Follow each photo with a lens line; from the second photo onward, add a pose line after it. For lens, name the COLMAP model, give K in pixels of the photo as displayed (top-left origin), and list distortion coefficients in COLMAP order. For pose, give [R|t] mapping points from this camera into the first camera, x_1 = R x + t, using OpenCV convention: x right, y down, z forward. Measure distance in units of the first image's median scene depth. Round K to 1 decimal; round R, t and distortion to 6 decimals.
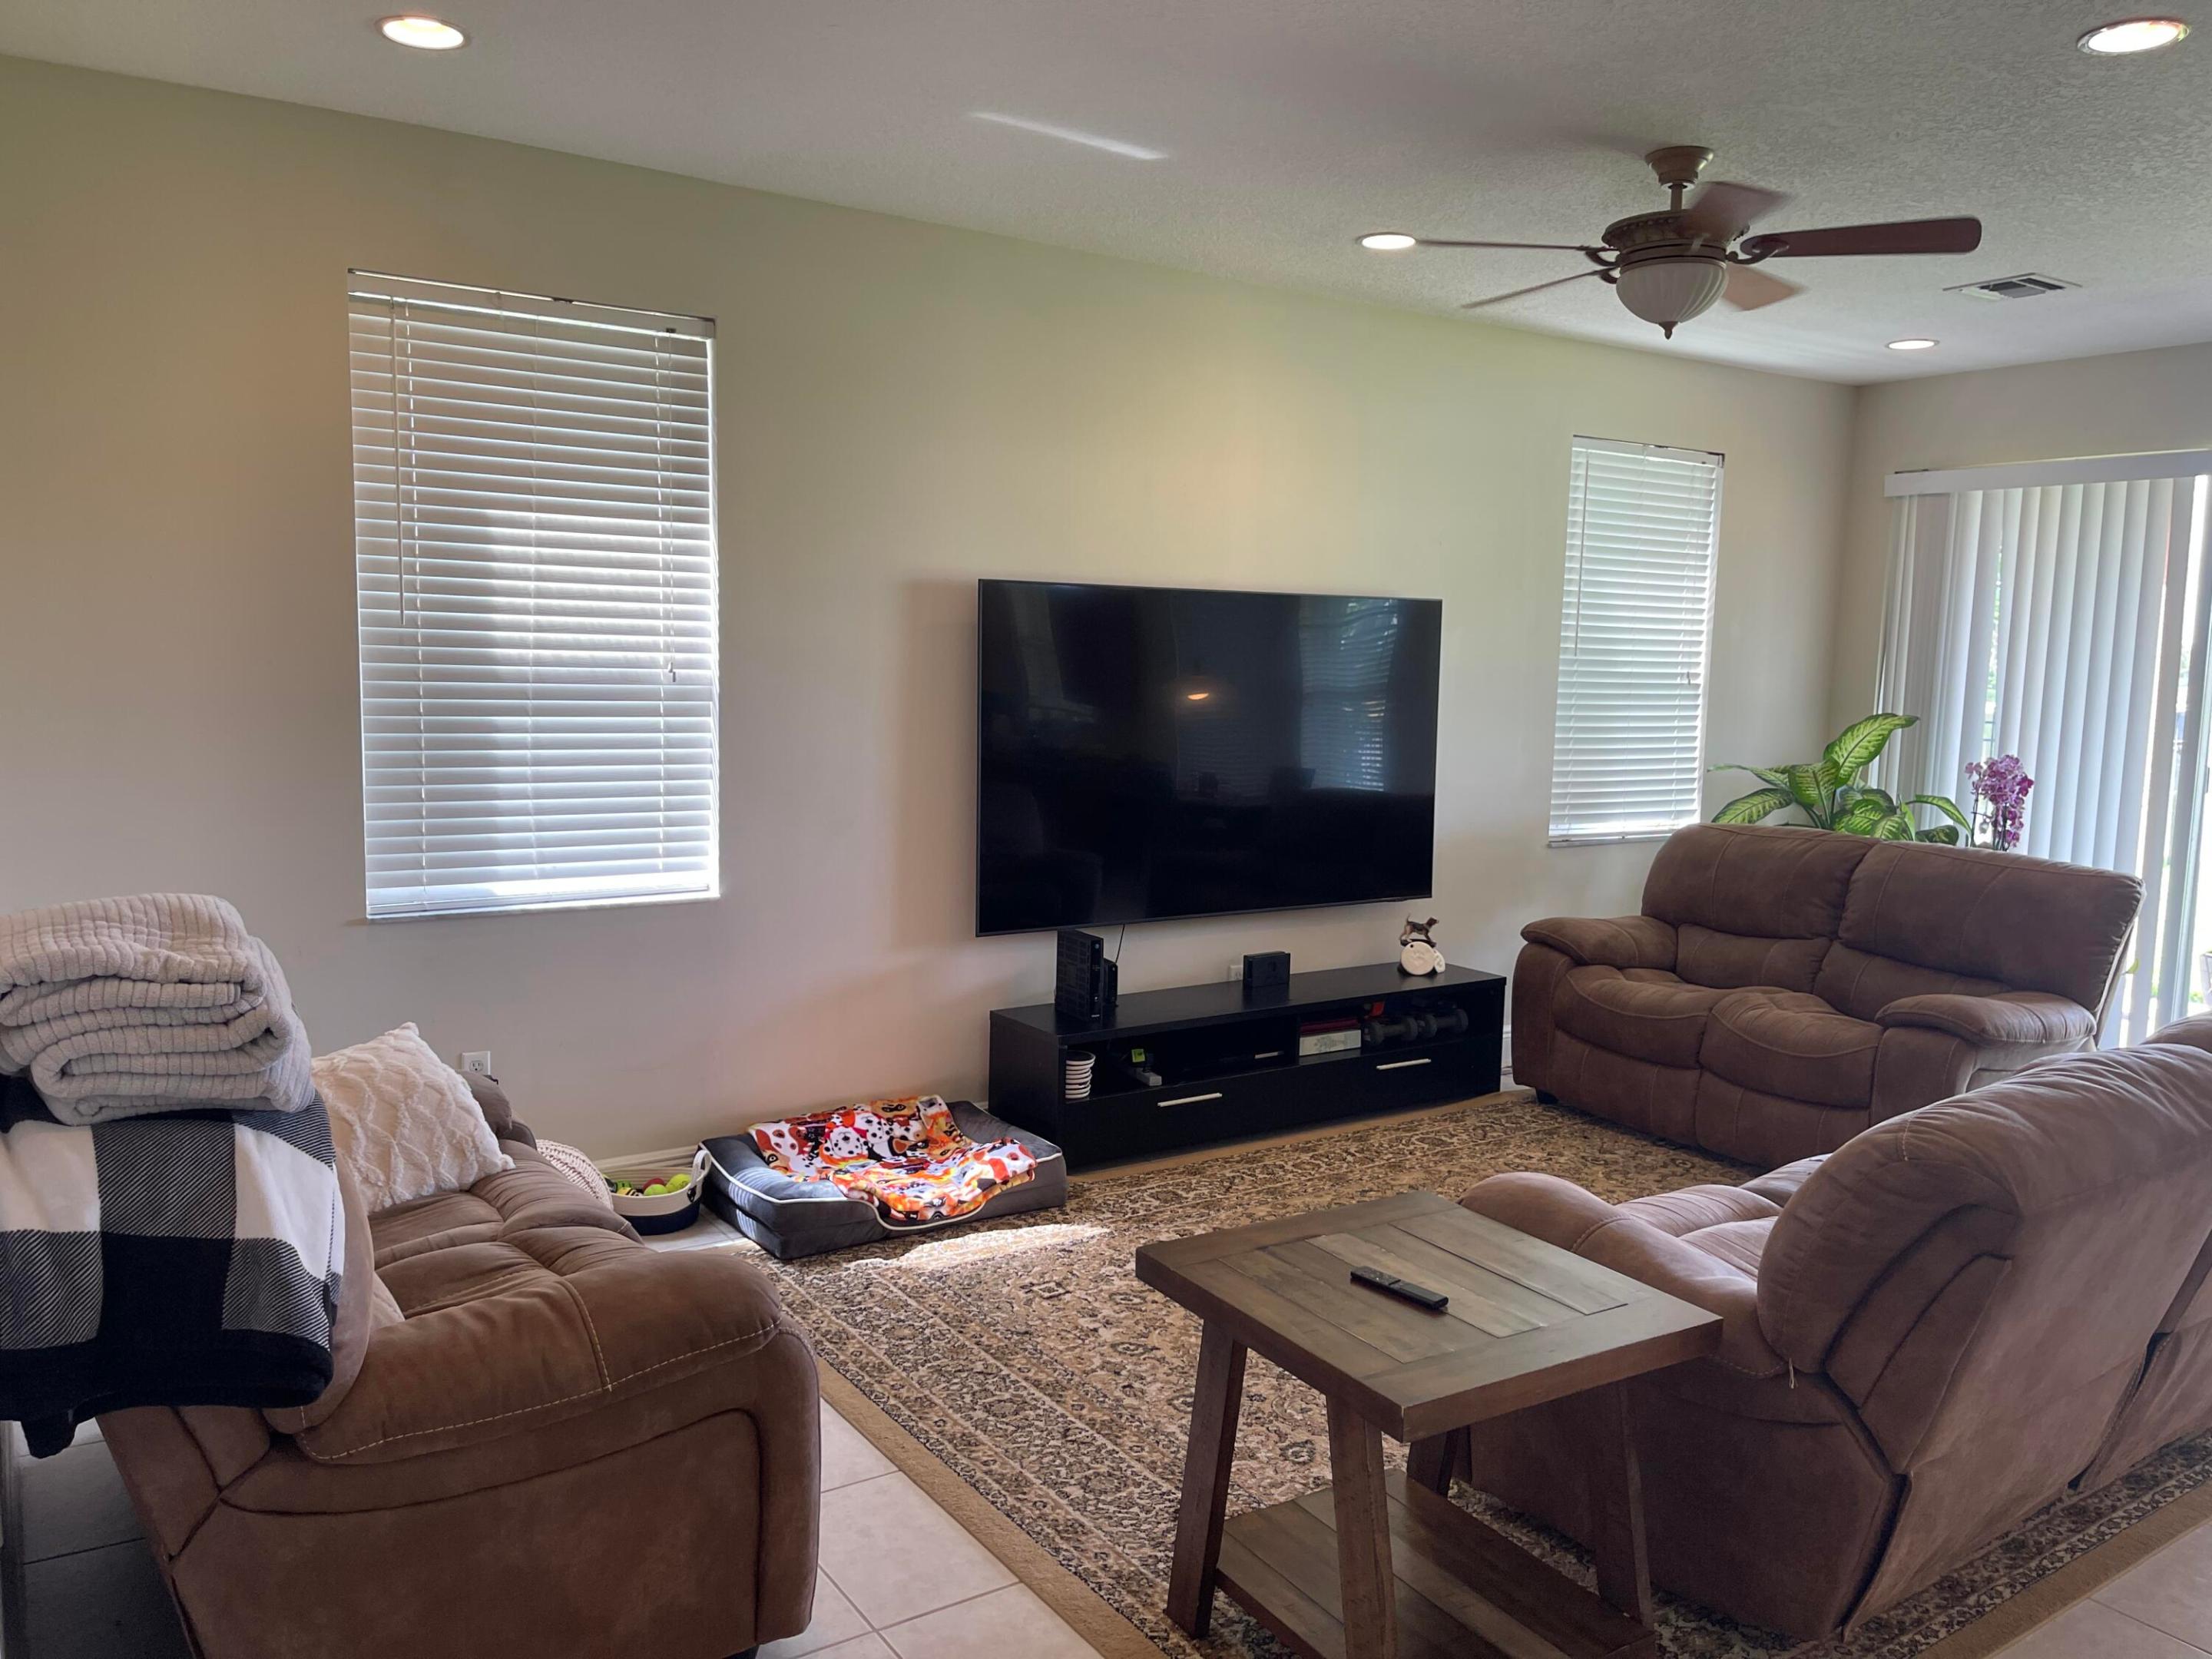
lens RADIAL K [[1662.0, 0, 1093.1], [0, 1662.0, 843.1], [0, 0, 1]] dist [0.020672, -0.021206]
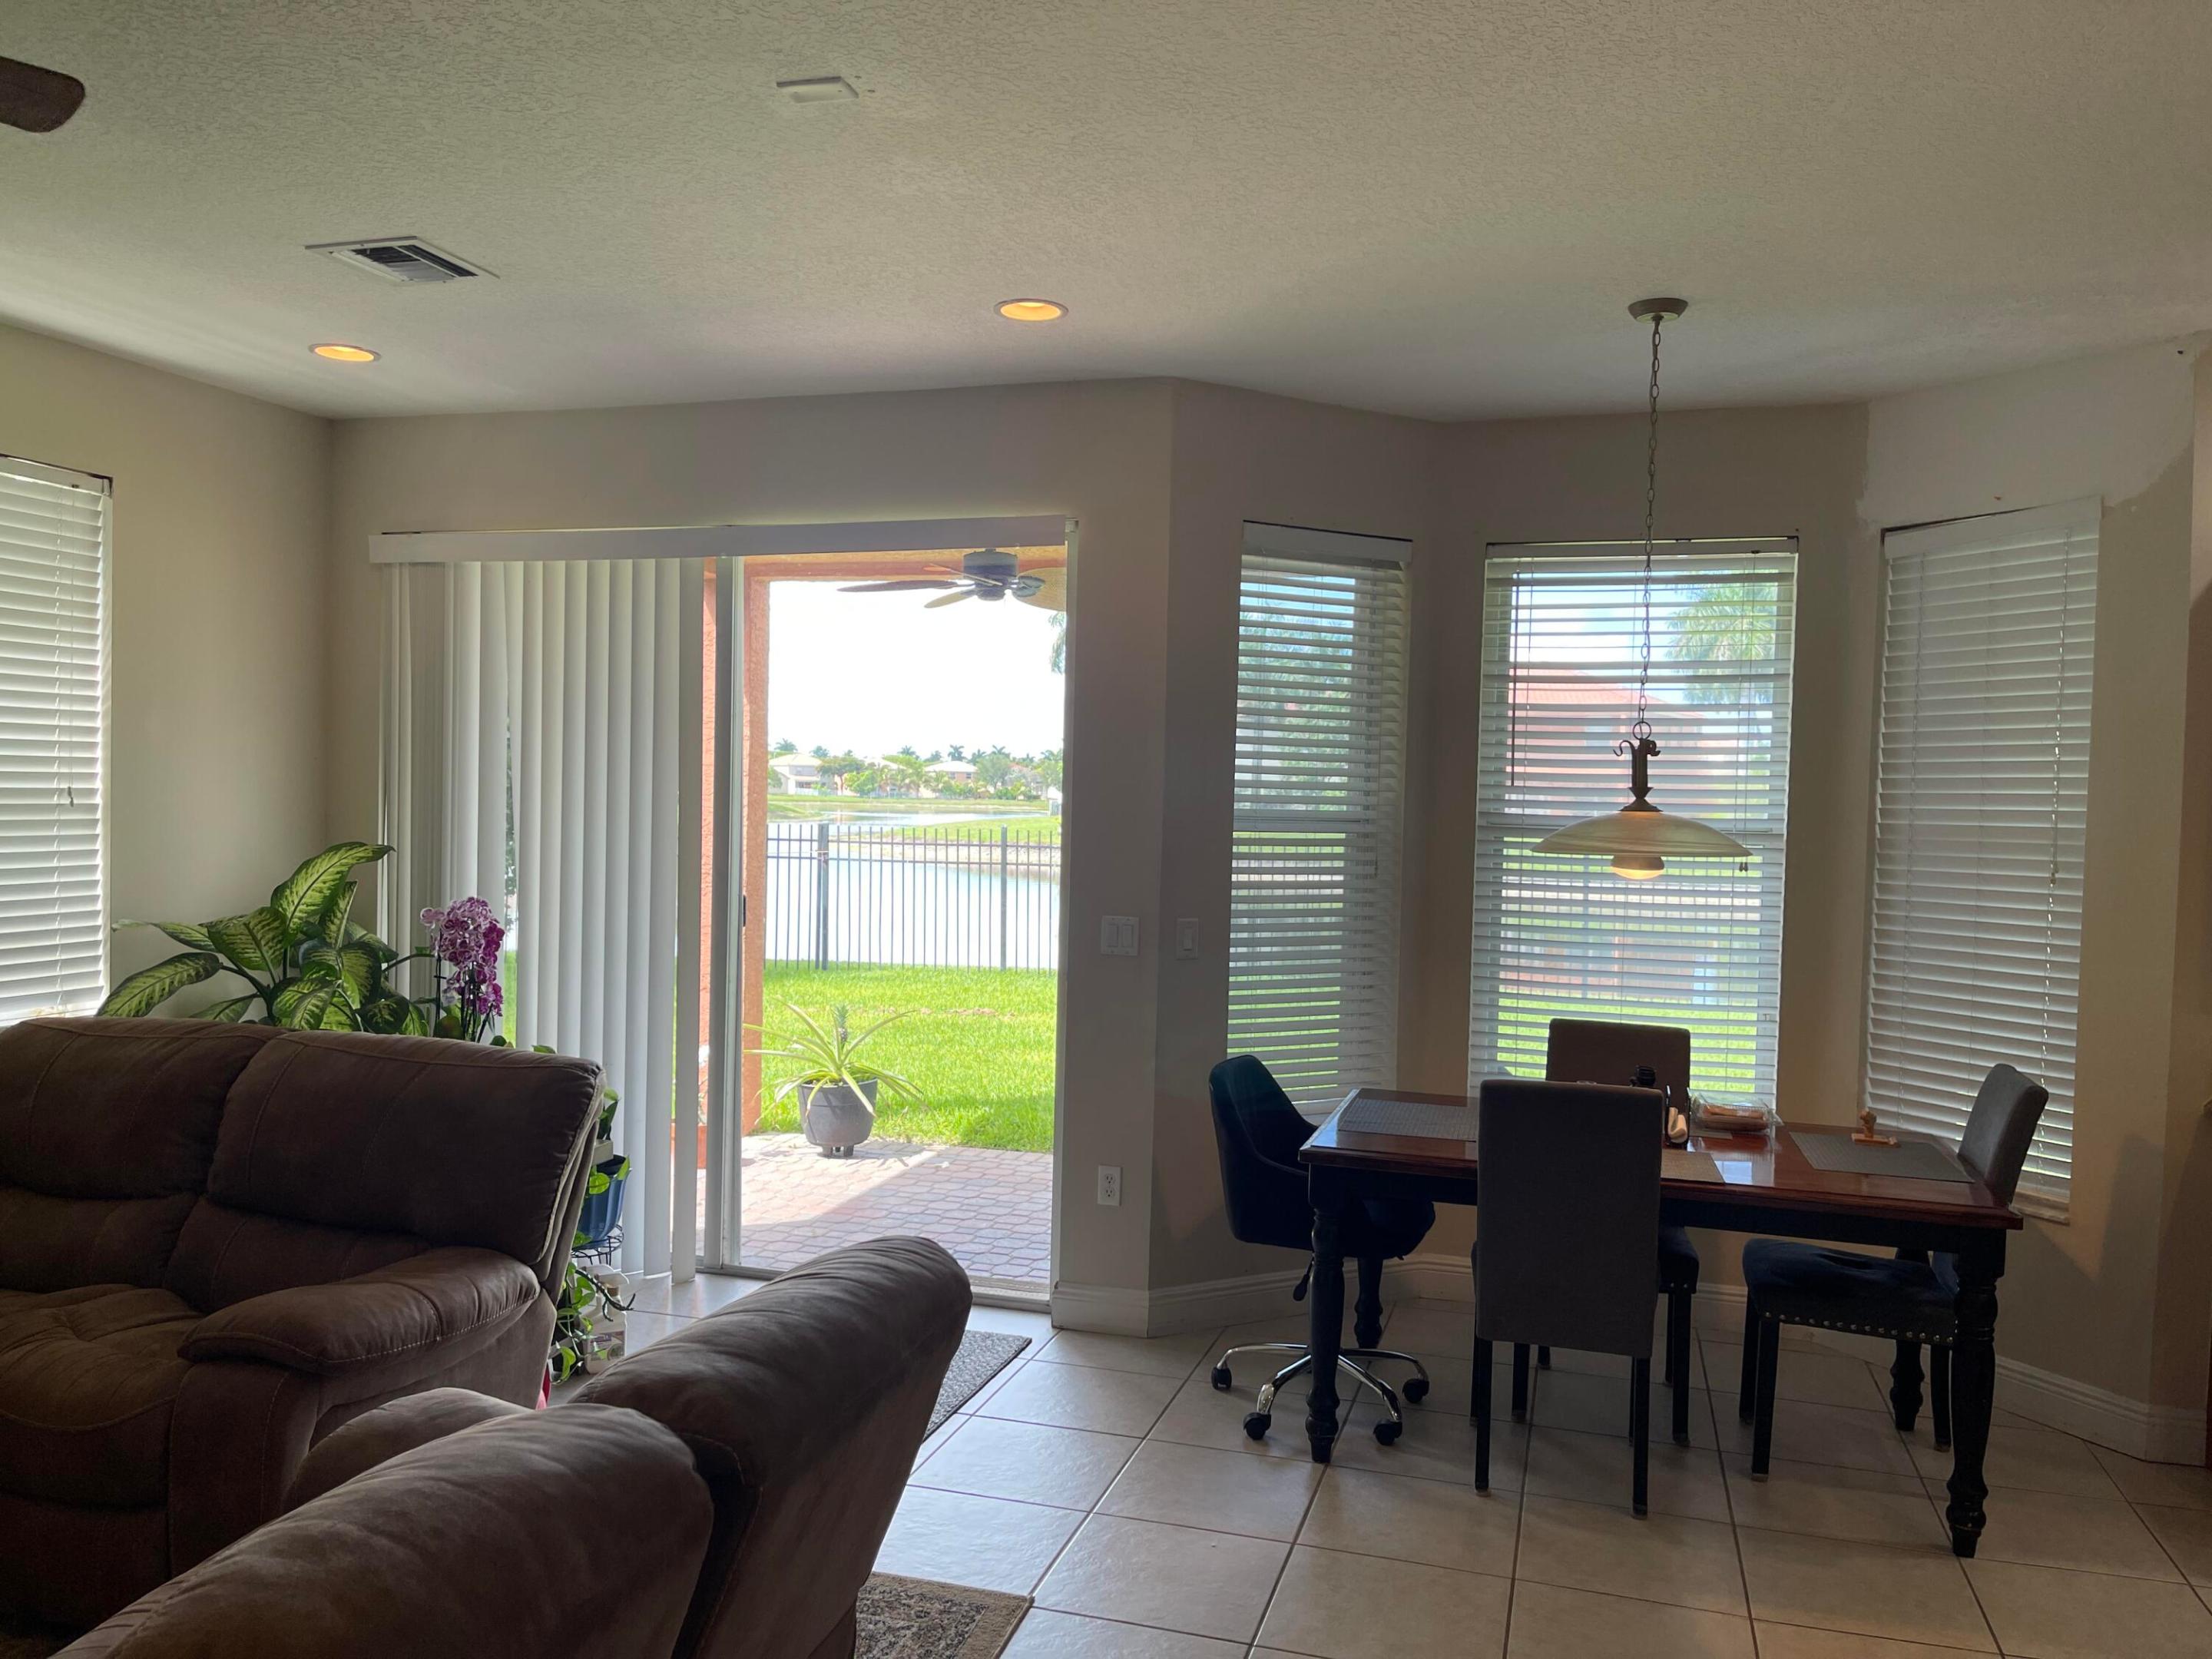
lens RADIAL K [[1662.0, 0, 1119.3], [0, 1662.0, 825.9], [0, 0, 1]] dist [0.020672, -0.021206]
pose [[0.751350, -0.016636, 0.659695, 0.238037], [0.068501, 0.996248, -0.052896, -0.022205], [-0.656339, 0.084933, 0.749670, 0.214977]]
